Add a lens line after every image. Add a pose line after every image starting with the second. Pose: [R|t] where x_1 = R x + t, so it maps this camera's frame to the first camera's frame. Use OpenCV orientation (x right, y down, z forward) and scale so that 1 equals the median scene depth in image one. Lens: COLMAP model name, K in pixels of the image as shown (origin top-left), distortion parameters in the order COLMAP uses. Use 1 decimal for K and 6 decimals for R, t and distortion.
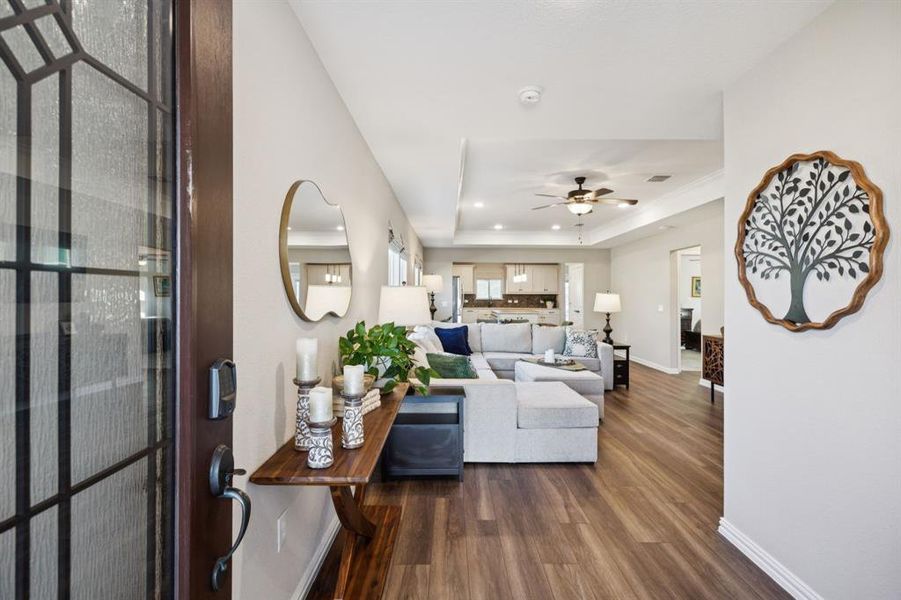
lens RADIAL K [[424.9, 0, 446.8], [0, 424.9, 294.7], [0, 0, 1]] dist [-0.003378, -0.000132]
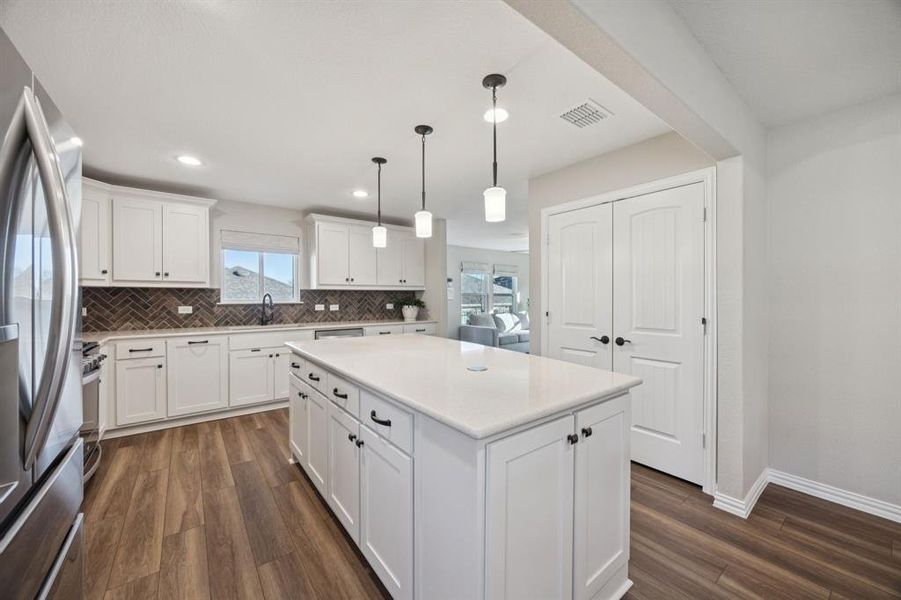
lens RADIAL K [[345.1, 0, 458.5], [0, 345.1, 300.0], [0, 0, 1]] dist [-0.004879, -0.000937]
pose [[0.779729, -0.007923, 0.626066, 0.093724], [0.001307, 0.999938, 0.011027, 0.010308], [-0.626115, -0.007780, 0.779692, 1.386929]]
